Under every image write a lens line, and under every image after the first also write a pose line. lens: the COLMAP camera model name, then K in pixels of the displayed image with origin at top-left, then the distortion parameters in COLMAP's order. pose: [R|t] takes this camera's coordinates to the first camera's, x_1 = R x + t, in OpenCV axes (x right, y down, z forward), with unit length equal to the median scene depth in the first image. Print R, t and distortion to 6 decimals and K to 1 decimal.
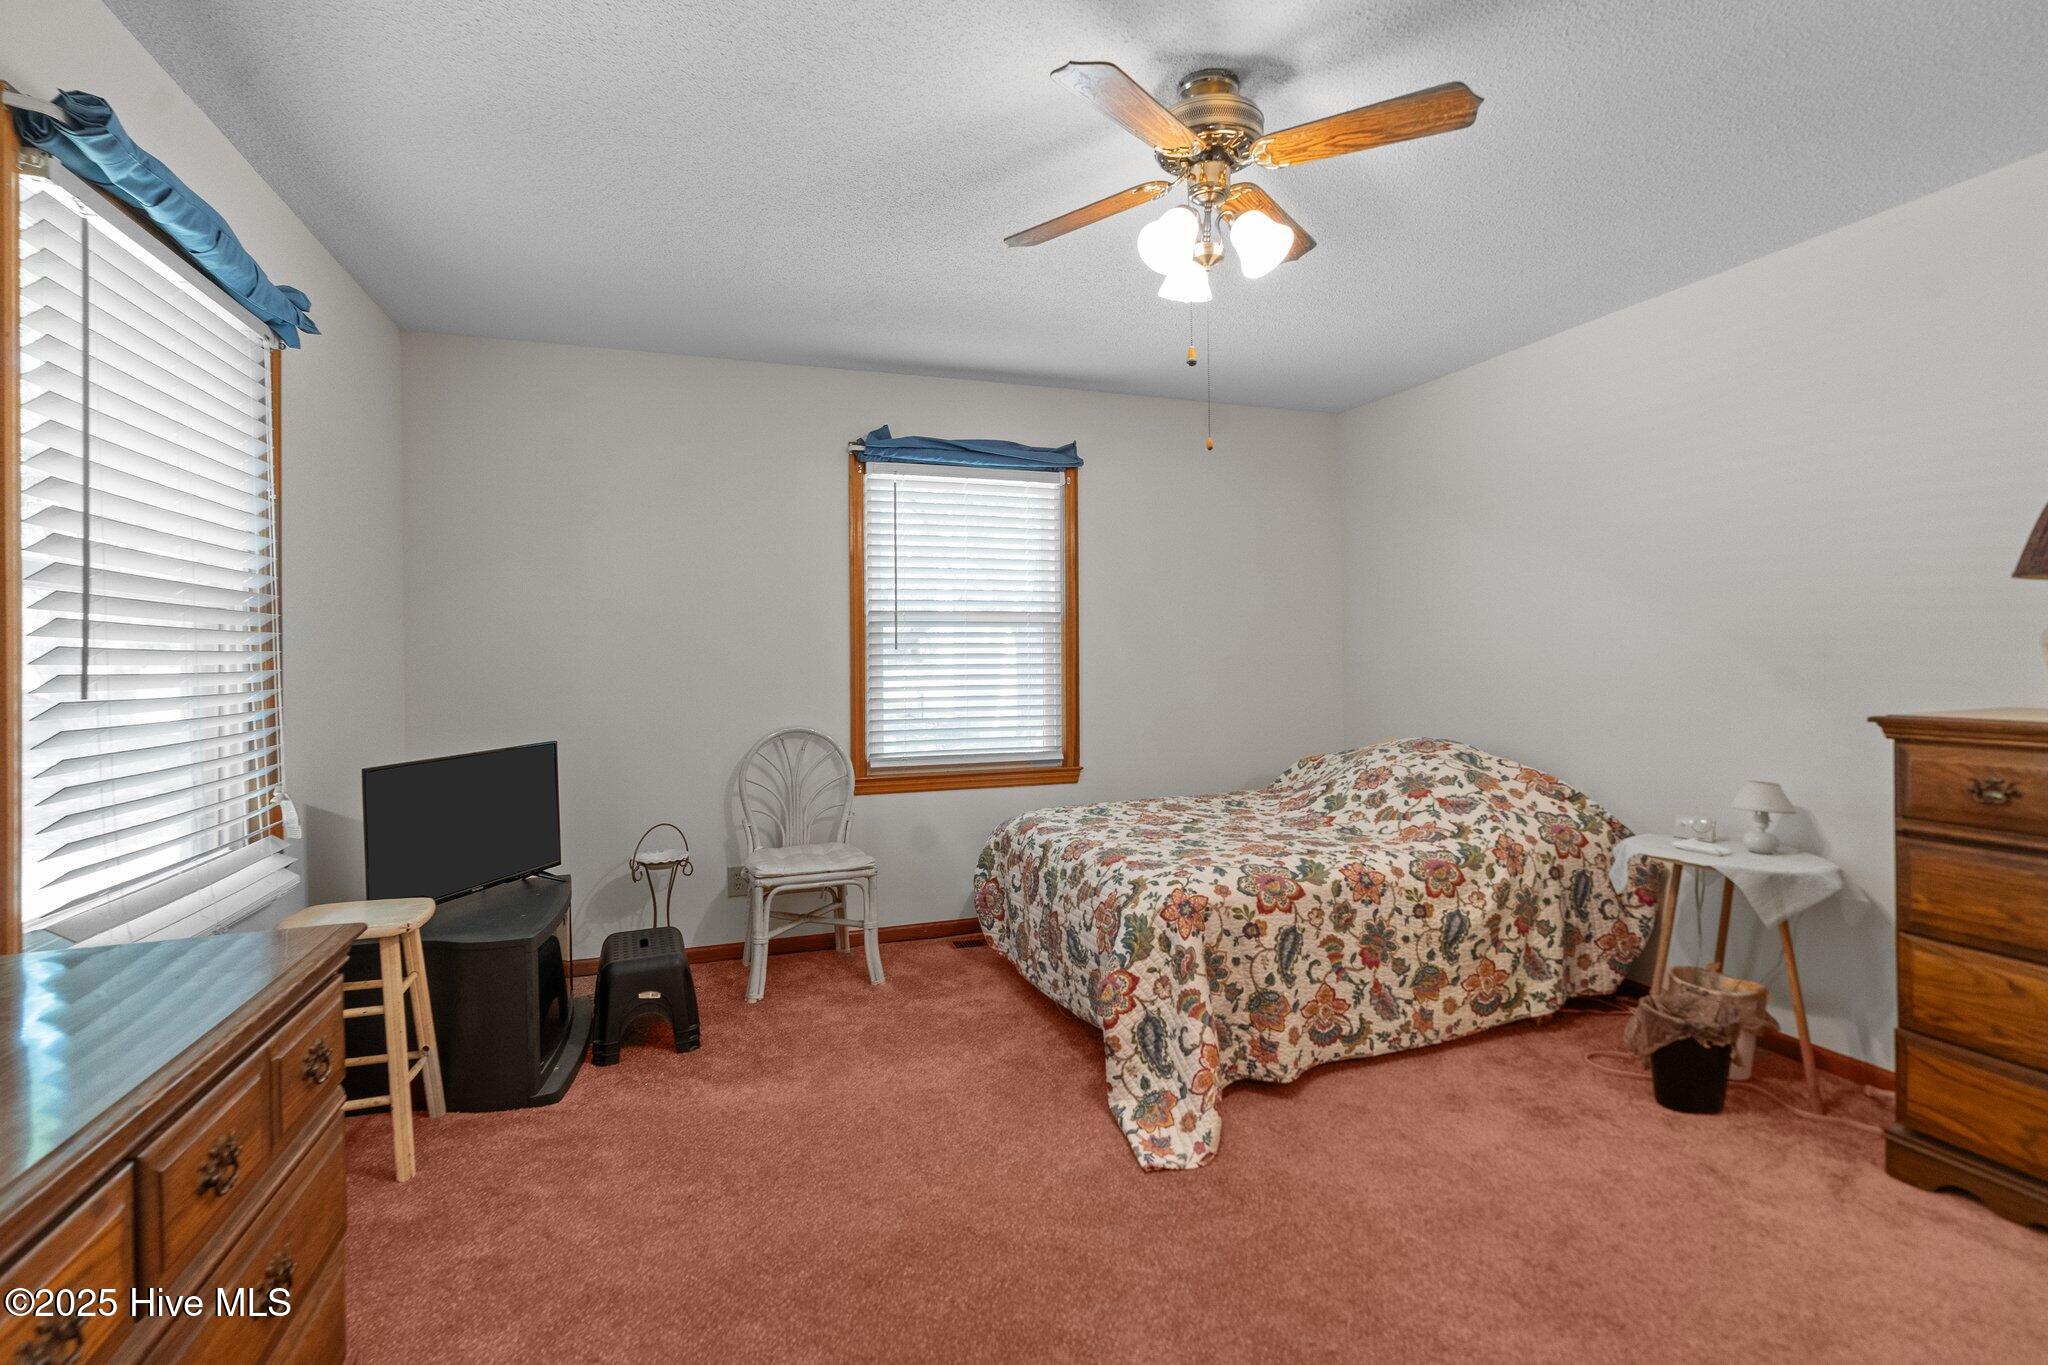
lens RADIAL K [[940.1, 0, 1031.7], [0, 940.1, 671.1], [0, 0, 1]] dist [-0.005493, 0.003259]
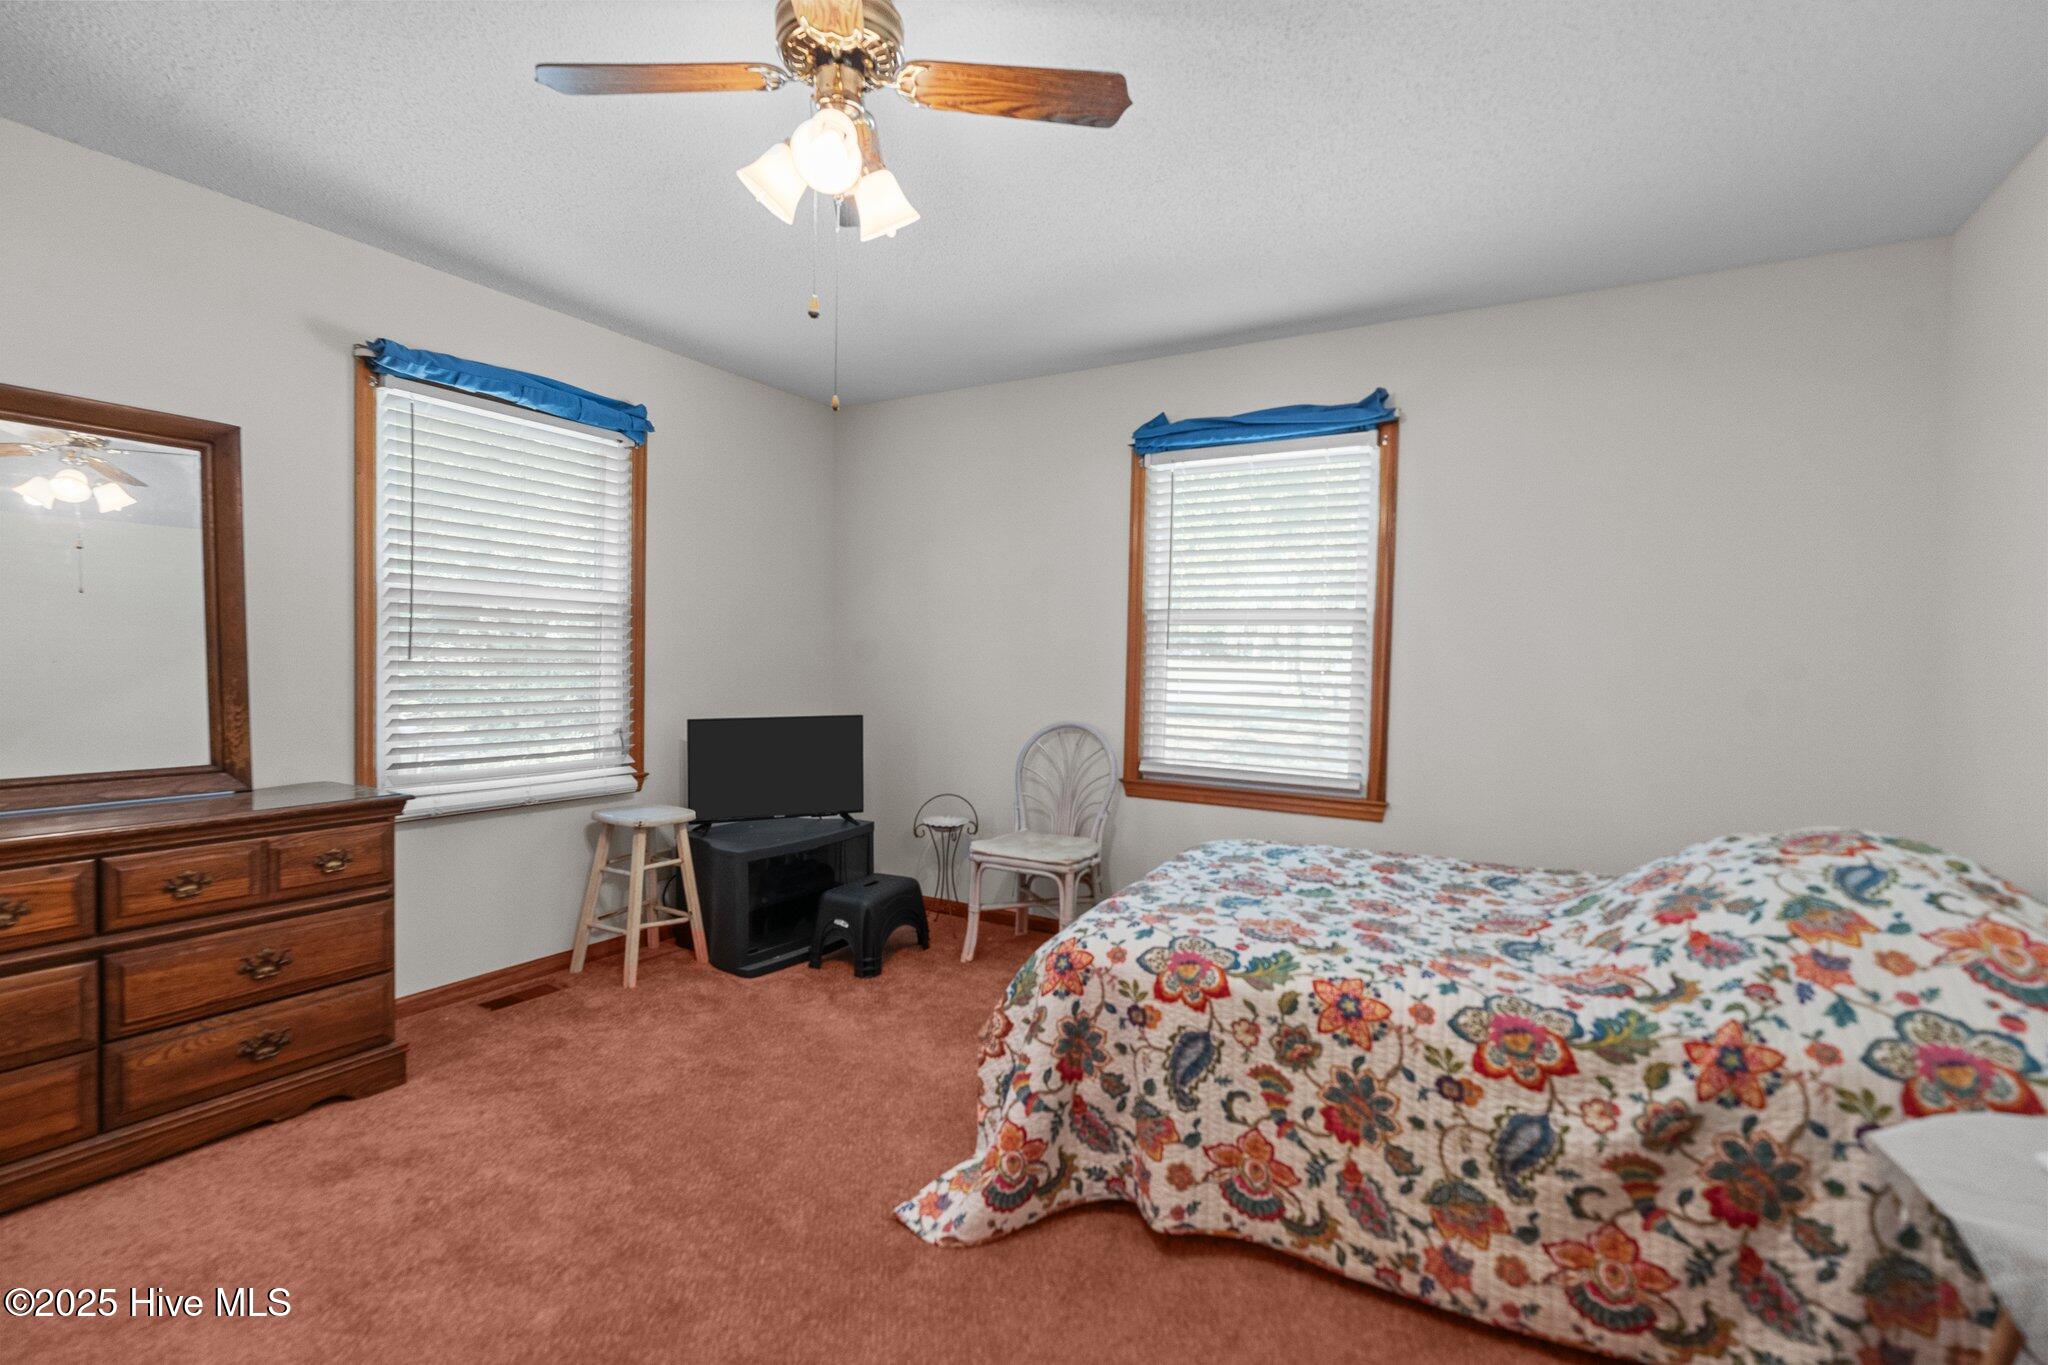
lens RADIAL K [[940.1, 0, 1025.9], [0, 940.1, 689.6], [0, 0, 1]] dist [-0.005493, 0.003259]
pose [[0.643439, 0.051069, -0.763792, 0.688858], [-0.039790, 0.998655, 0.033253, -0.011230], [0.764463, 0.008996, 0.644605, 0.397754]]
